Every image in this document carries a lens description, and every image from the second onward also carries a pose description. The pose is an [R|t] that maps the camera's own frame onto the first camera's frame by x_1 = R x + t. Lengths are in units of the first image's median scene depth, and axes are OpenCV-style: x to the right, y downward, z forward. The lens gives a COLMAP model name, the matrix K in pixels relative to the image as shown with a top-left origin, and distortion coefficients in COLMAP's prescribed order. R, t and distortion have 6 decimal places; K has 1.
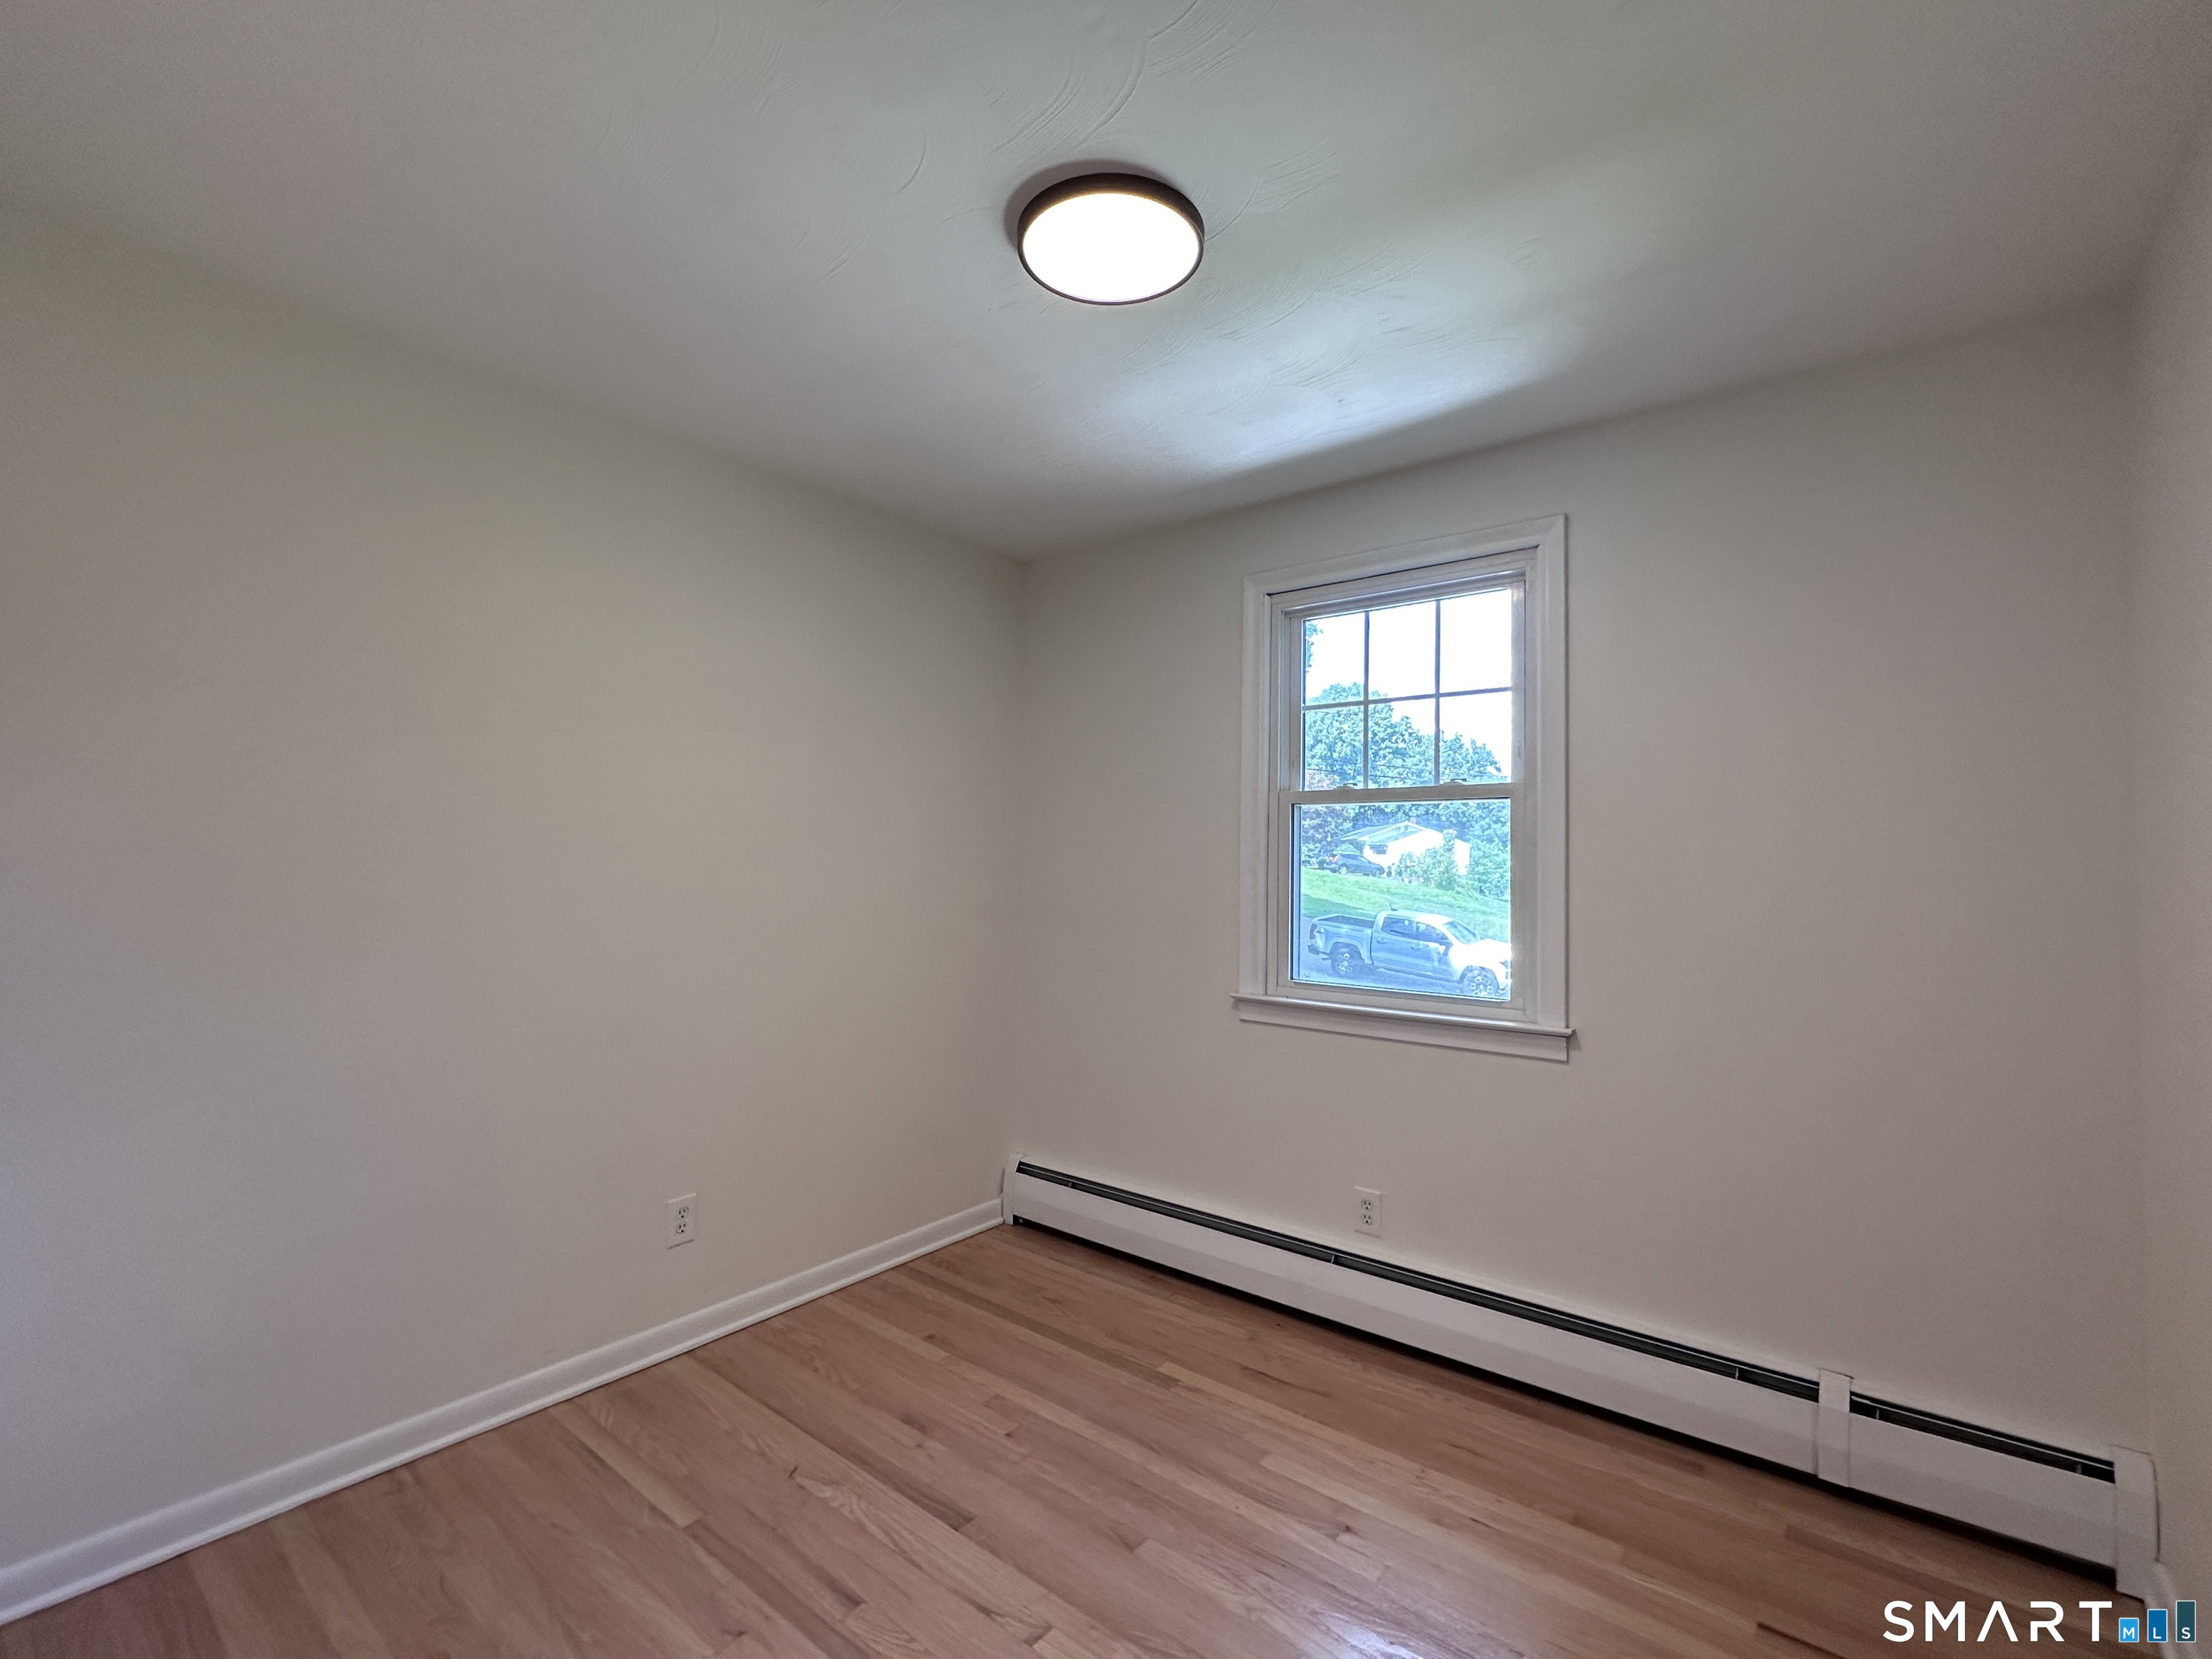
lens RADIAL K [[999.2, 0, 1103.5], [0, 999.2, 860.3], [0, 0, 1]] dist [0.000297, 0.000061]
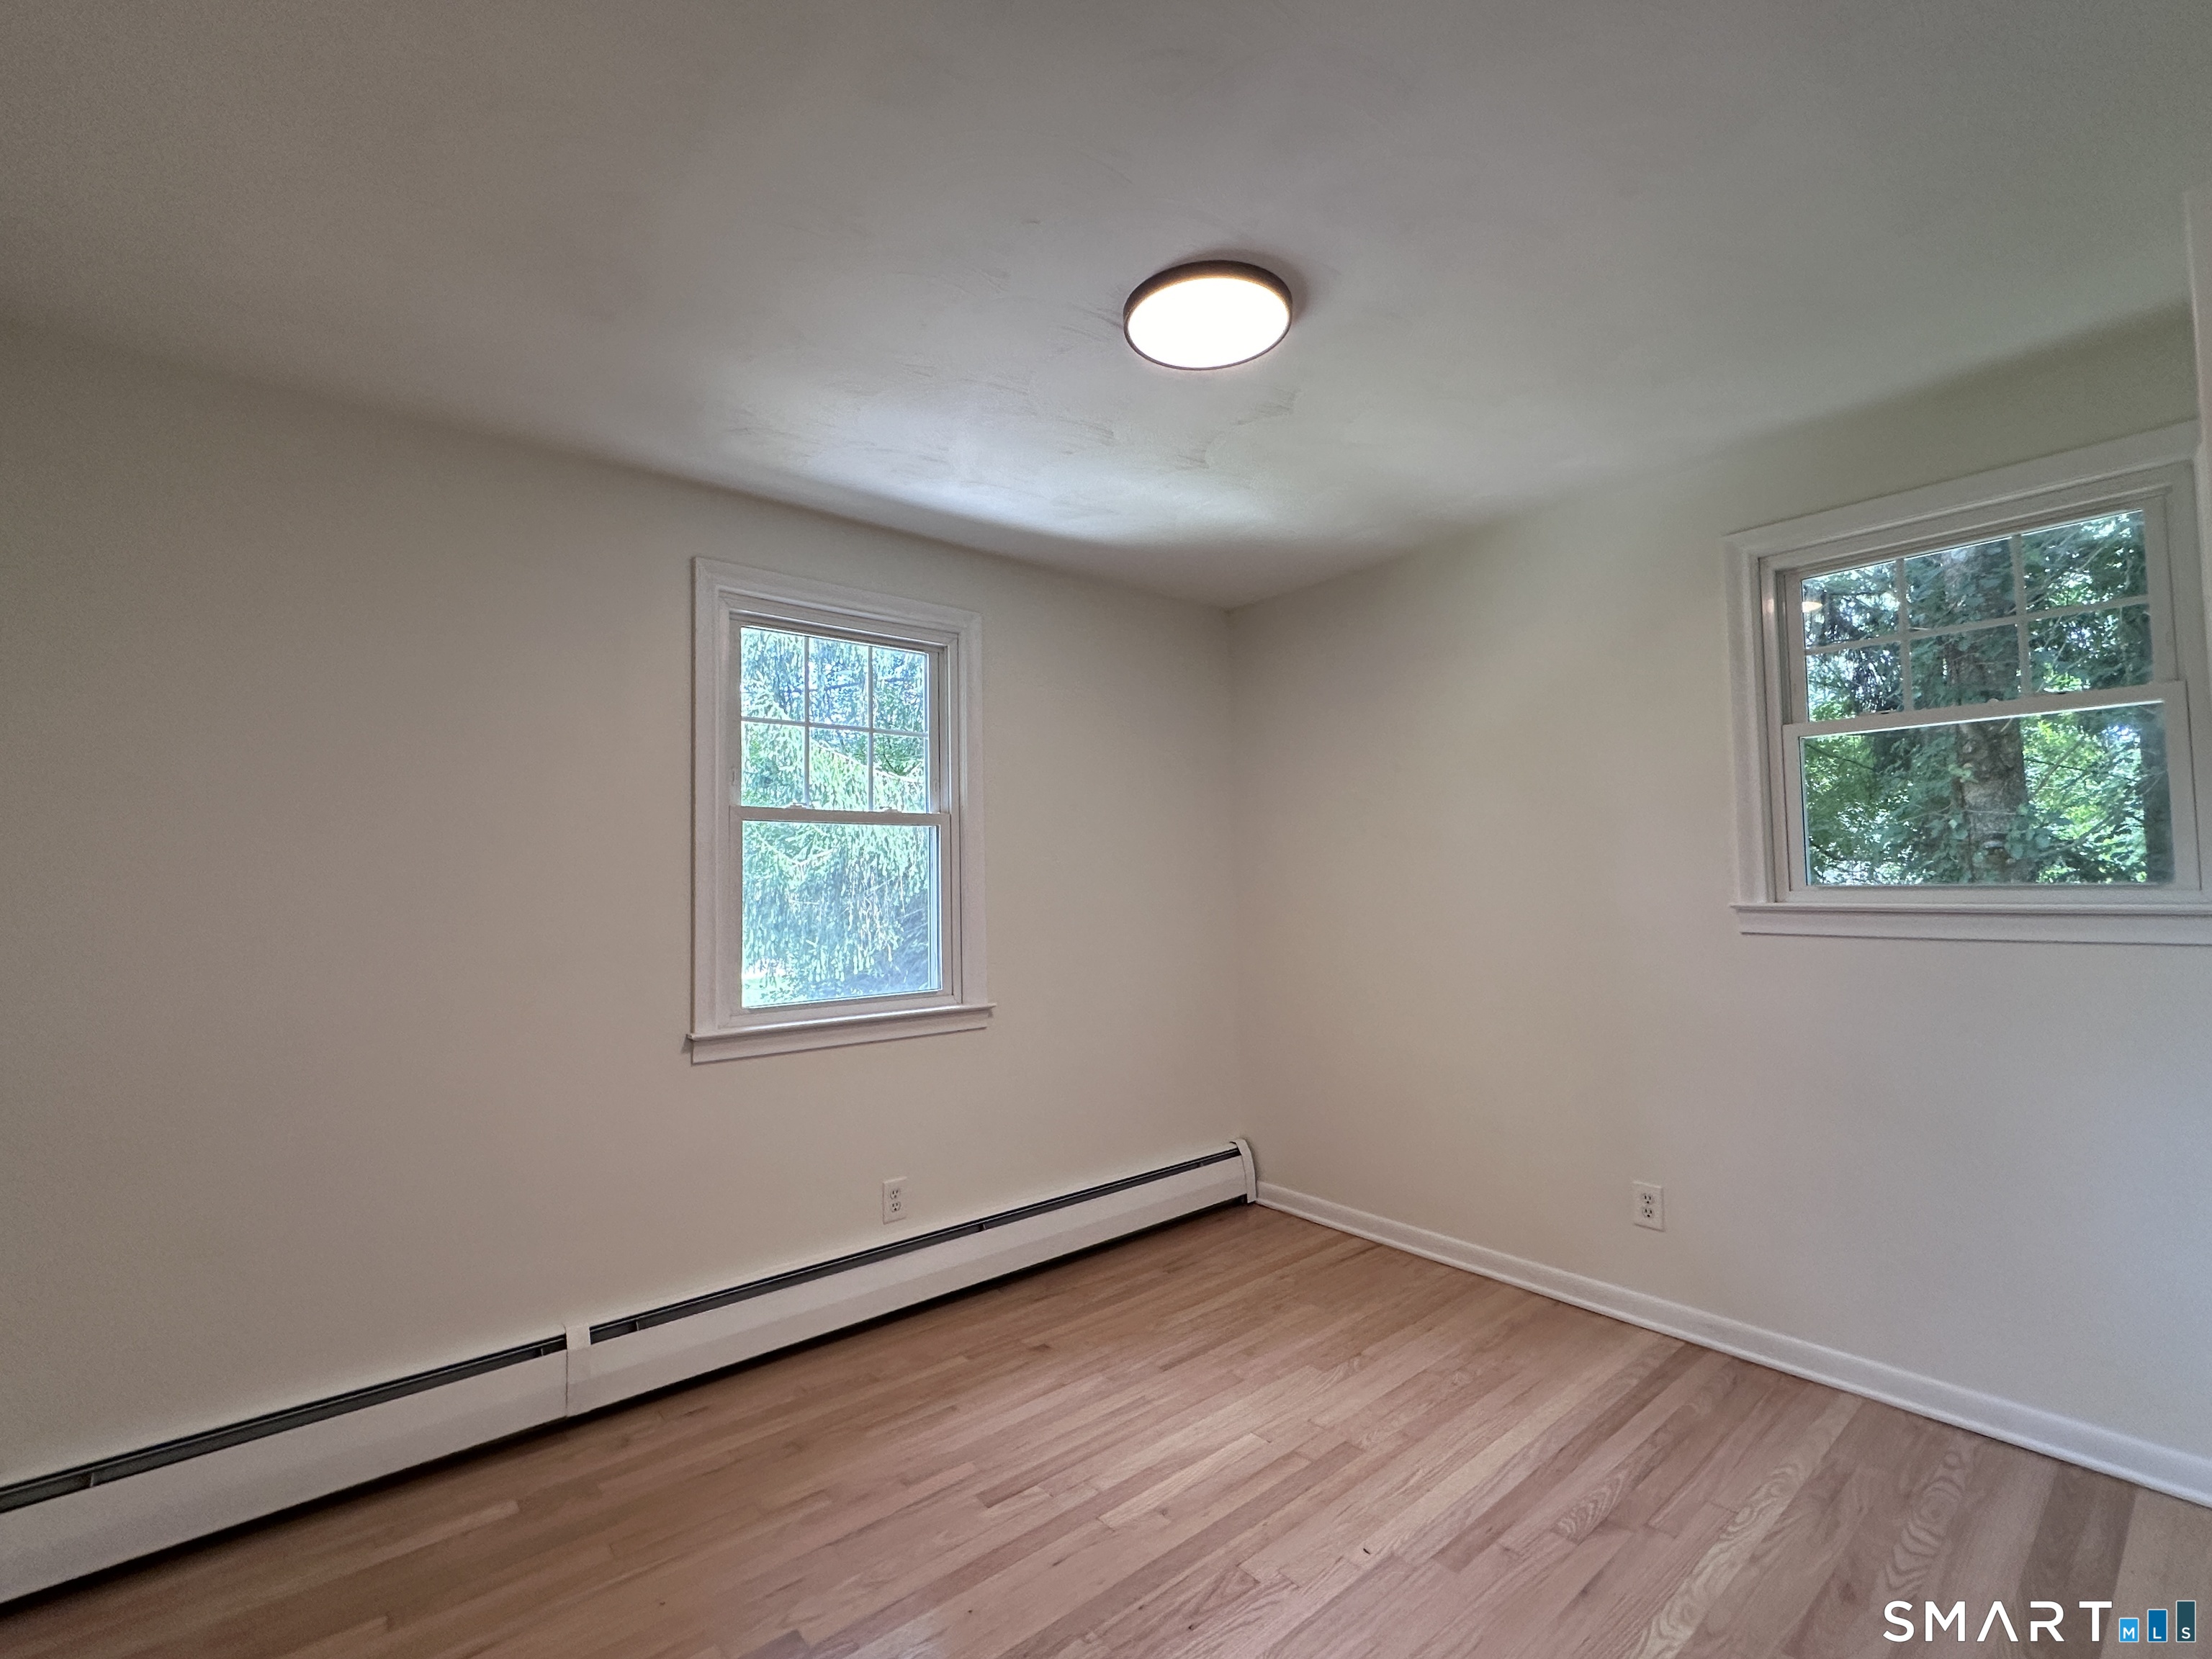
lens RADIAL K [[977.7, 0, 1103.8], [0, 977.7, 829.7], [0, 0, 1]] dist [-0.001549, 0.000134]
pose [[0.176465, 0.027990, 0.983909, -0.728141], [0.002761, 0.999578, -0.028931, -0.021284], [-0.984303, 0.007822, 0.176313, 0.556716]]
